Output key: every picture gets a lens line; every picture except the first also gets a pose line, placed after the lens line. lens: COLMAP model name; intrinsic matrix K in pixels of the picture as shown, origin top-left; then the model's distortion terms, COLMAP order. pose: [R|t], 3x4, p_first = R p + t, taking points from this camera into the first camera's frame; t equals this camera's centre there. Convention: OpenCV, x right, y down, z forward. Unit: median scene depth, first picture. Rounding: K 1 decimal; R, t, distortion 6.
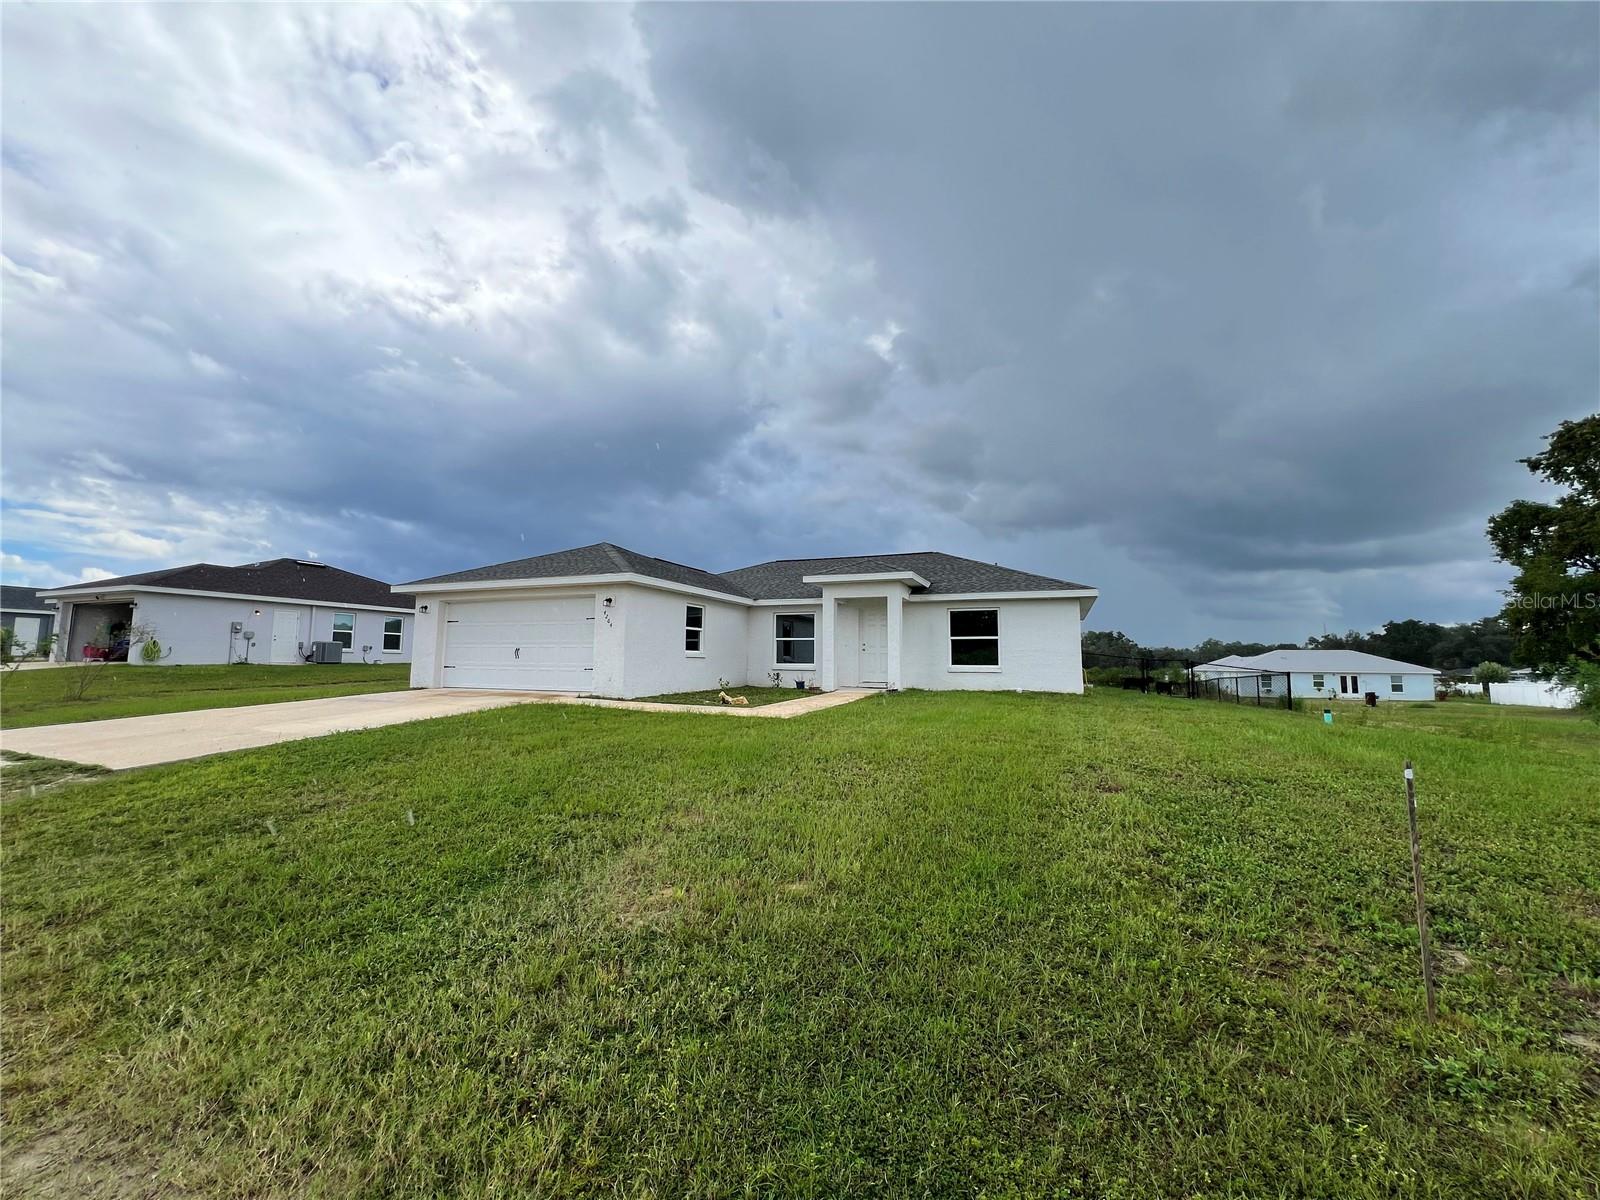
lens RADIAL K [[641.4, 0, 795.7], [0, 641.4, 588.5], [0, 0, 1]] dist [-0.004377, 0.001279]
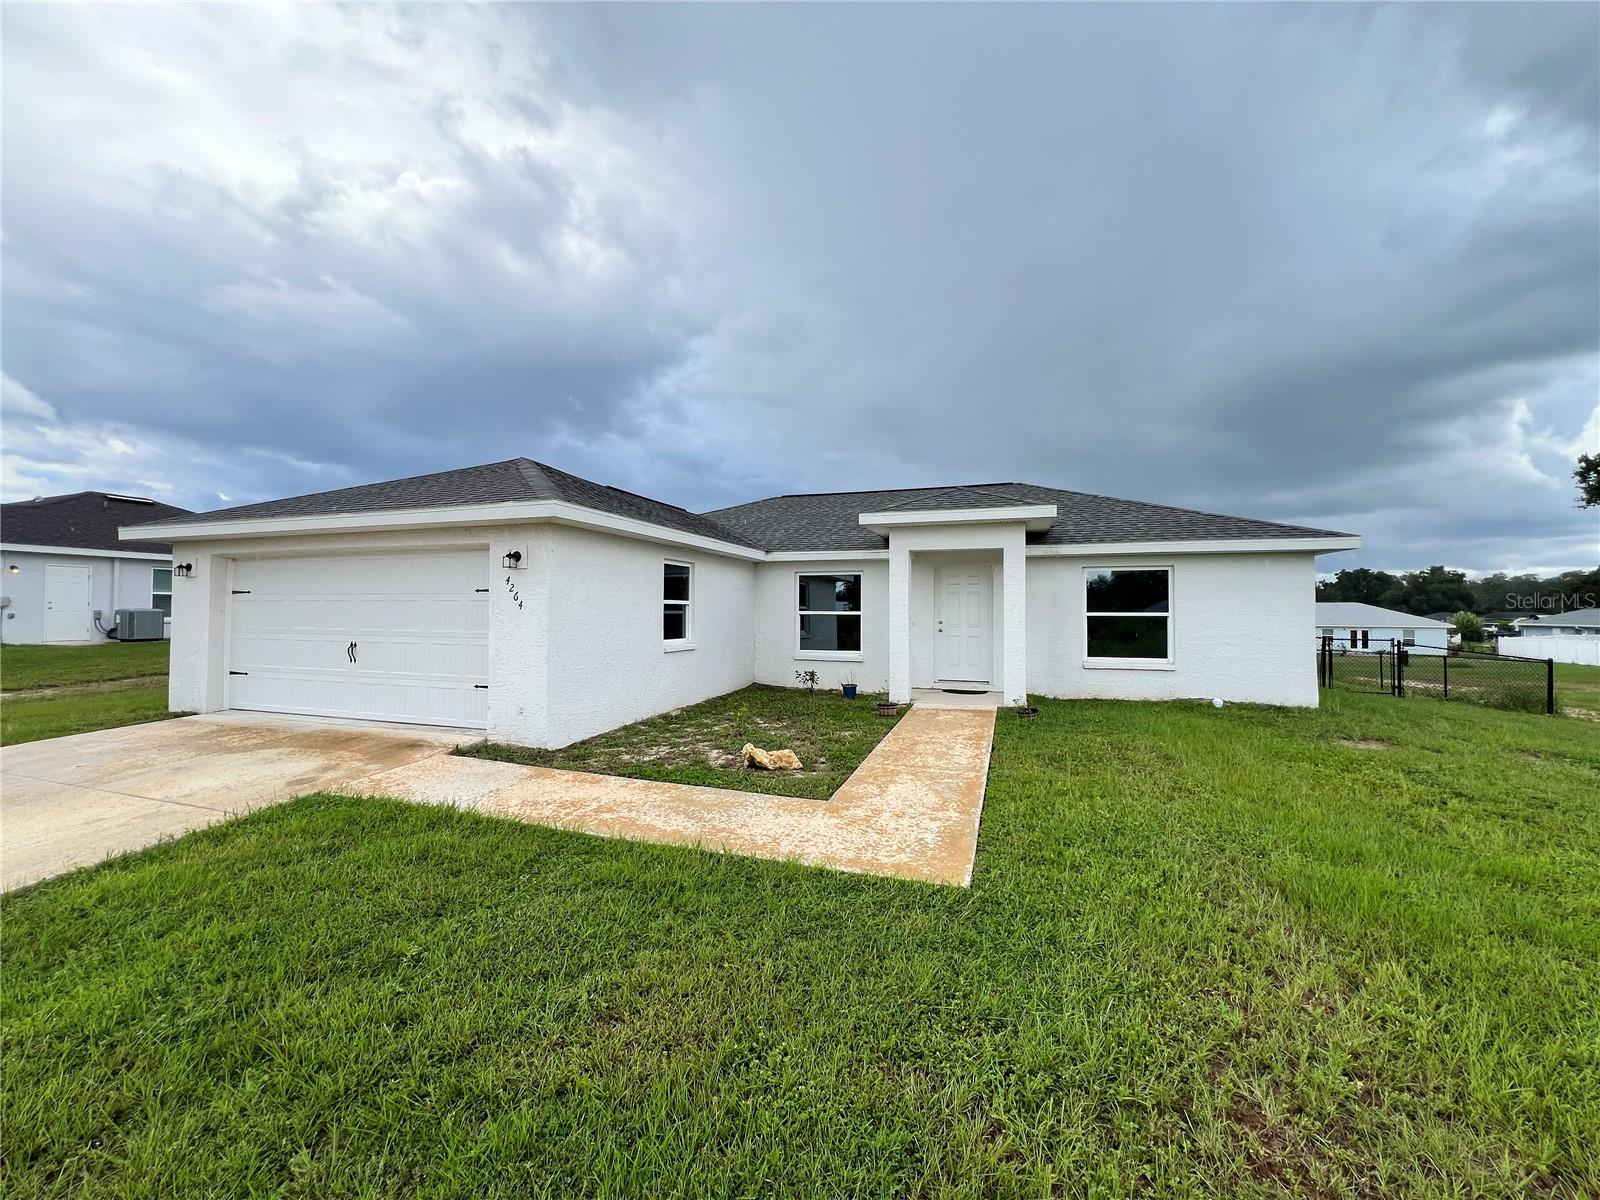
lens RADIAL K [[641.4, 0, 798.6], [0, 641.4, 590.3], [0, 0, 1]] dist [-0.004377, 0.001279]
pose [[0.998167, -0.003144, 0.060440, -0.079978], [-0.001944, 0.996470, 0.083931, 0.001806], [-0.060491, -0.083894, 0.994637, 0.397504]]
